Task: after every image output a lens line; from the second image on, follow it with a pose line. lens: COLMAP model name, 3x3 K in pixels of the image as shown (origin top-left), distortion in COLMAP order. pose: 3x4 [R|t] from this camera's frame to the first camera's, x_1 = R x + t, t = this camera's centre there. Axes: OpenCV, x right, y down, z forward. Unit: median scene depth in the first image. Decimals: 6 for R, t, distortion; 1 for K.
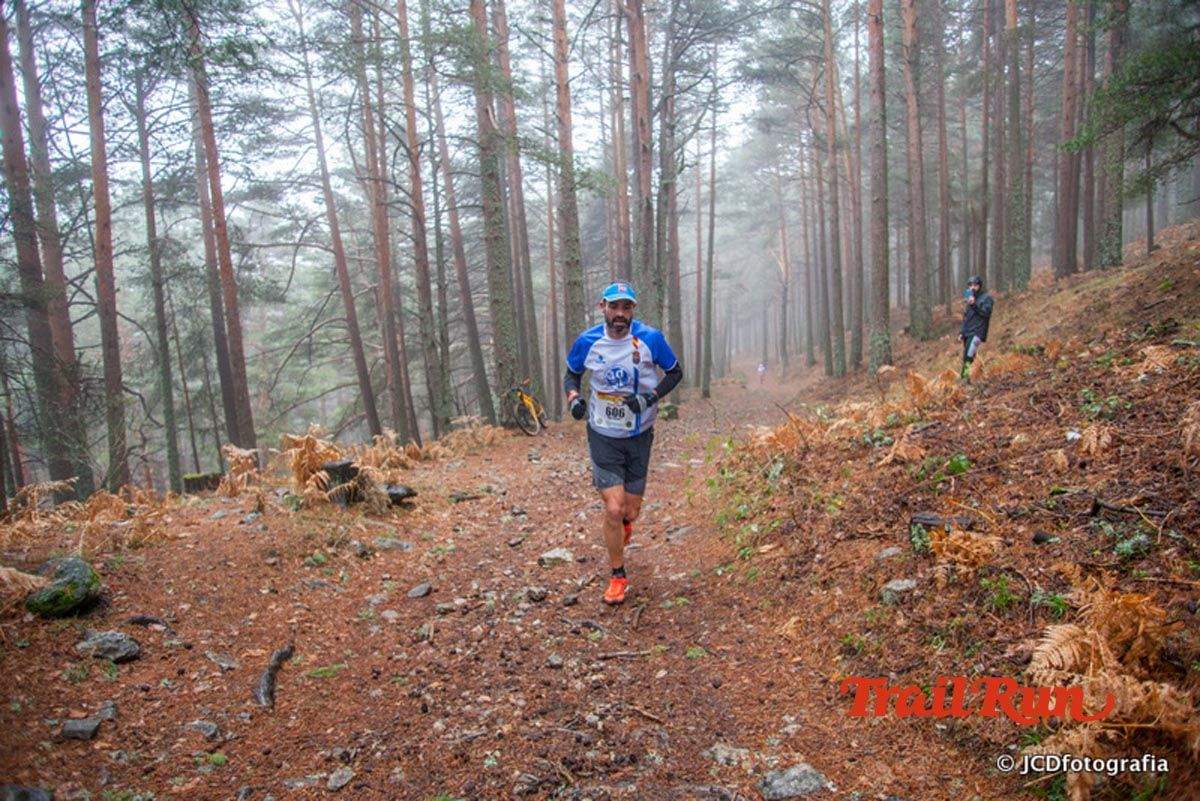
lens RADIAL K [[771.9, 0, 592.1], [0, 771.9, 400.4], [0, 0, 1]] dist [-0.079310, 0.046368]
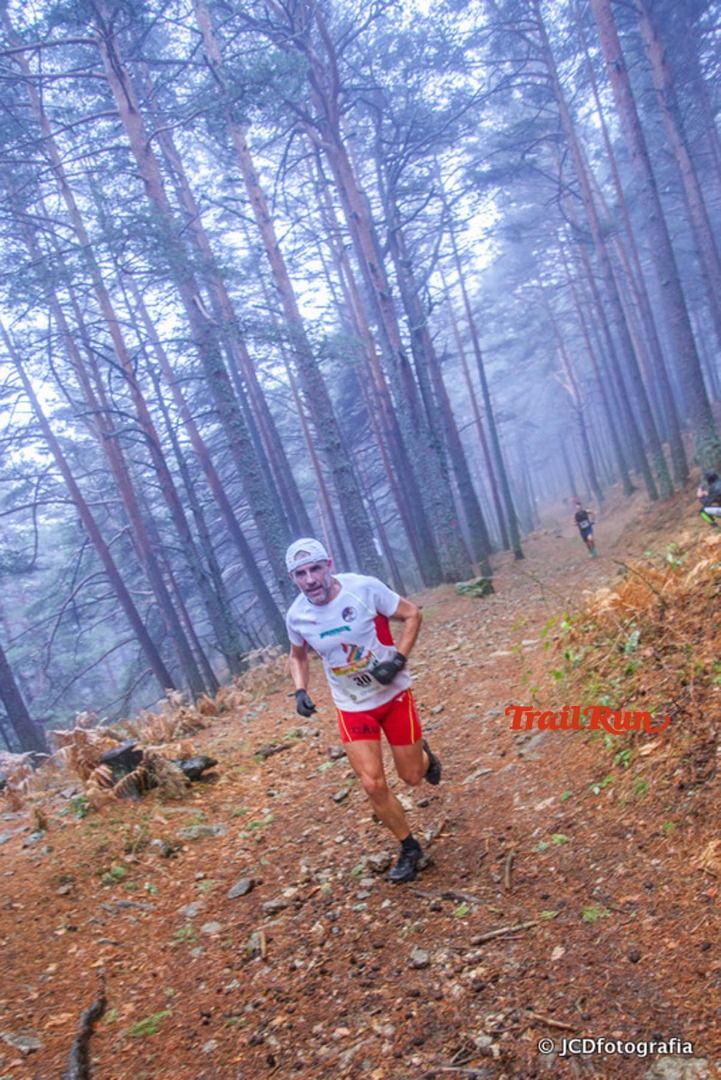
lens RADIAL K [[847.8, 0, 324.0], [0, 847.8, 637.6], [0, 0, 1]] dist [-0.087416, 0.056017]
pose [[0.967585, -0.234232, -0.094413, 0.008229], [0.238589, 0.970389, 0.037692, -0.018826], [0.082788, -0.058996, 0.994819, 0.080954]]
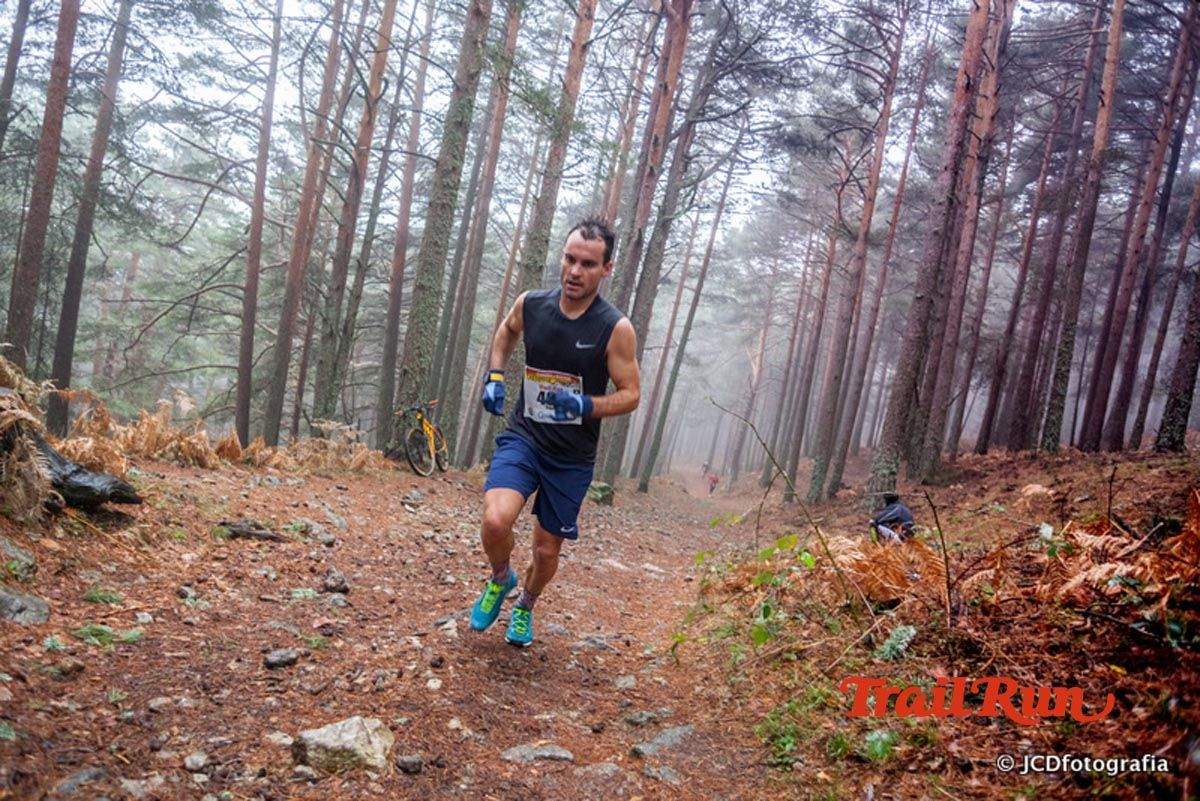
lens RADIAL K [[776.1, 0, 553.4], [0, 776.1, 414.9], [0, 0, 1]] dist [-0.078712, 0.026742]
pose [[0.967679, 0.248941, 0.040311, -0.002660], [-0.244623, 0.965446, -0.089855, 0.045741], [-0.061287, 0.077090, 0.995139, 0.476171]]
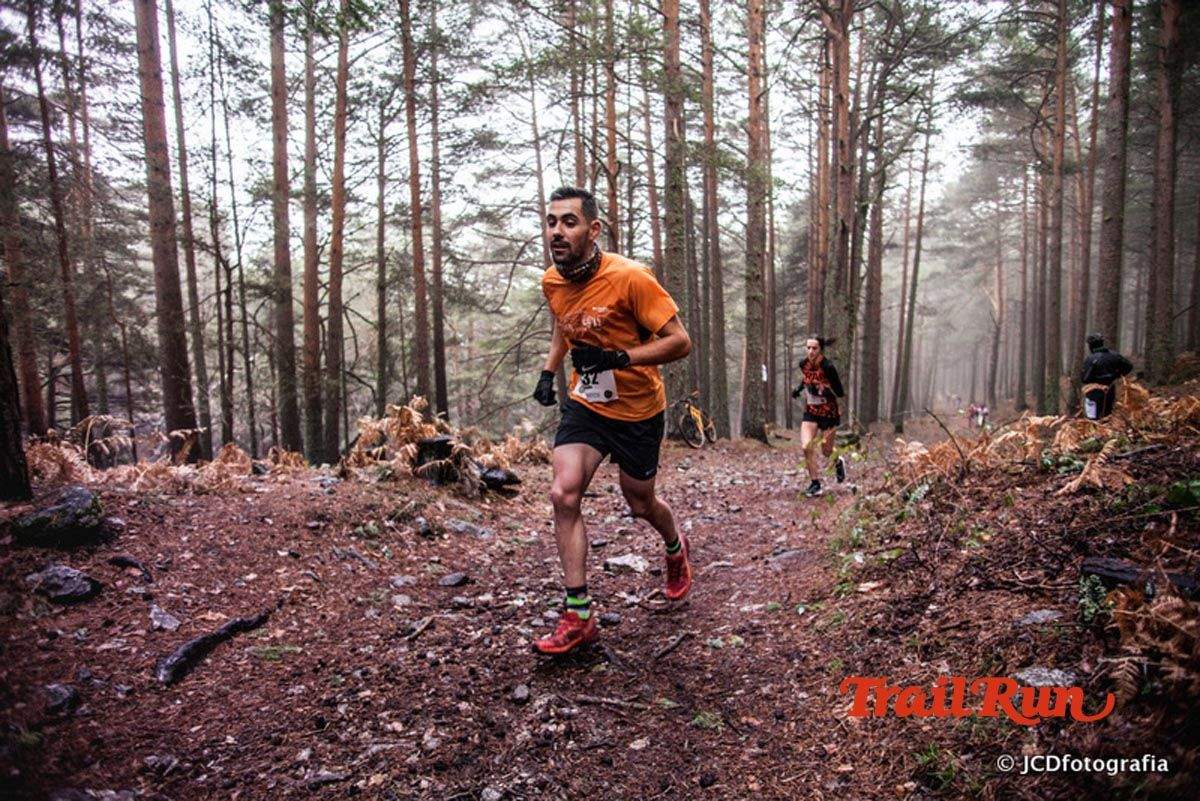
lens RADIAL K [[697.4, 0, 602.5], [0, 697.4, 410.9], [0, 0, 1]] dist [-0.086568, 0.046317]
pose [[0.956355, 0.076984, -0.281886, 0.101380], [-0.084473, 0.996320, -0.014494, 0.037701], [0.279733, 0.037674, 0.959338, 0.196163]]
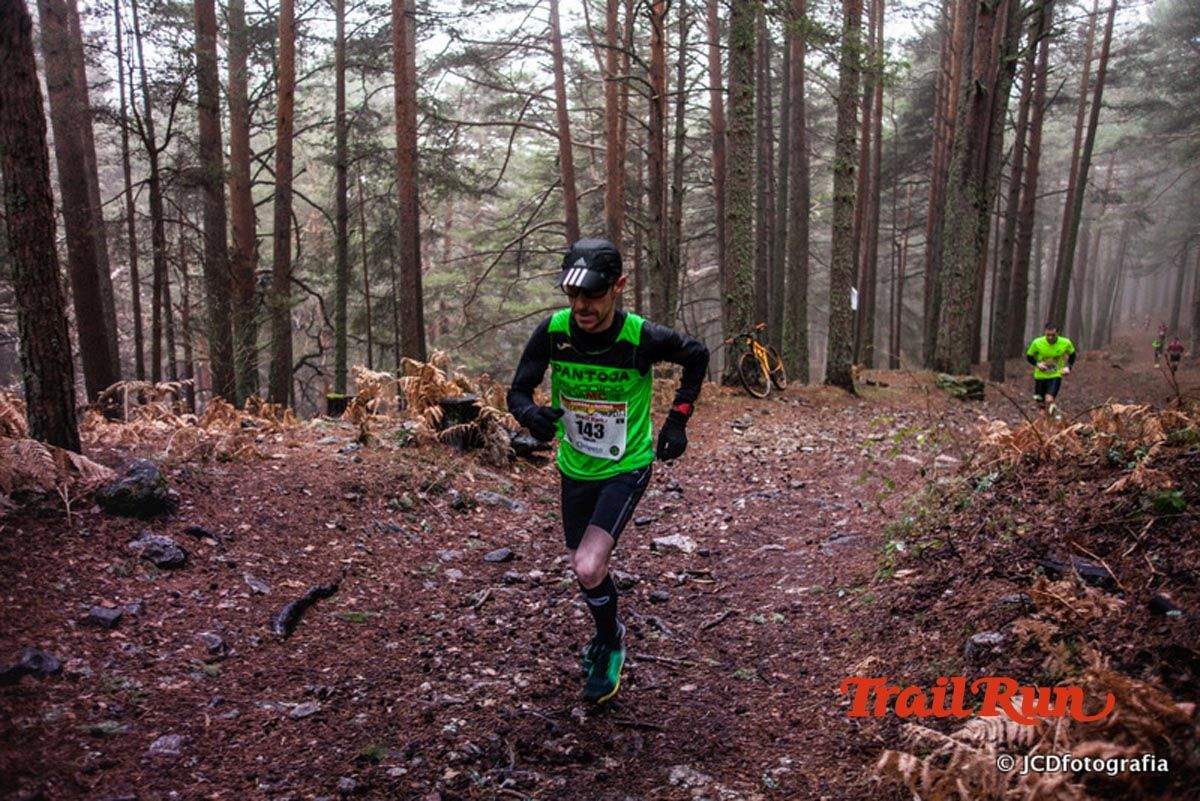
lens RADIAL K [[1049.4, 0, 578.8], [0, 1049.4, 410.7], [0, 0, 1]] dist [-0.057040, 0.079631]
pose [[0.940806, 0.125732, -0.314762, 0.148082], [-0.104909, 0.991069, 0.082316, -0.014305], [0.322301, -0.044422, 0.945594, -0.060602]]
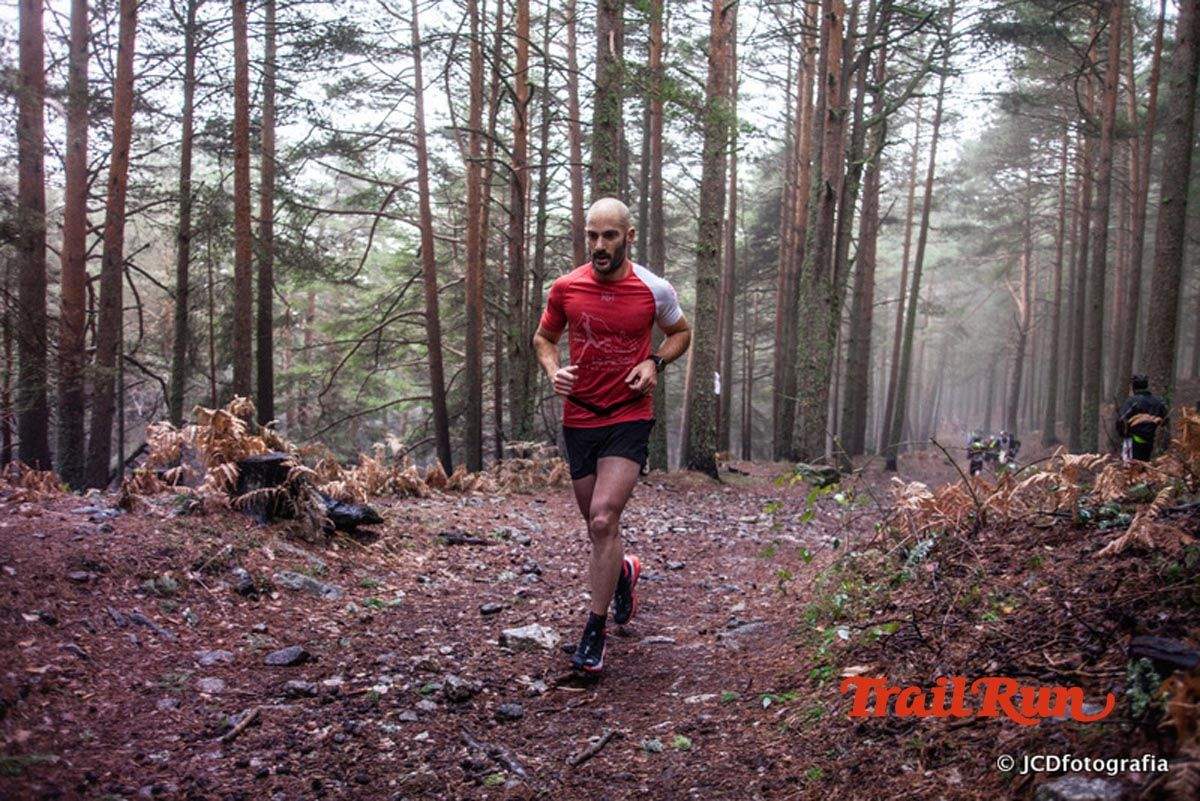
lens RADIAL K [[964.3, 0, 601.1], [0, 964.3, 413.1], [0, 0, 1]] dist [-0.063751, 0.090195]
pose [[0.978876, 0.109100, -0.172912, 0.095370], [-0.118010, 0.992120, -0.042089, 0.038917], [0.166958, 0.061605, 0.984038, 0.185295]]
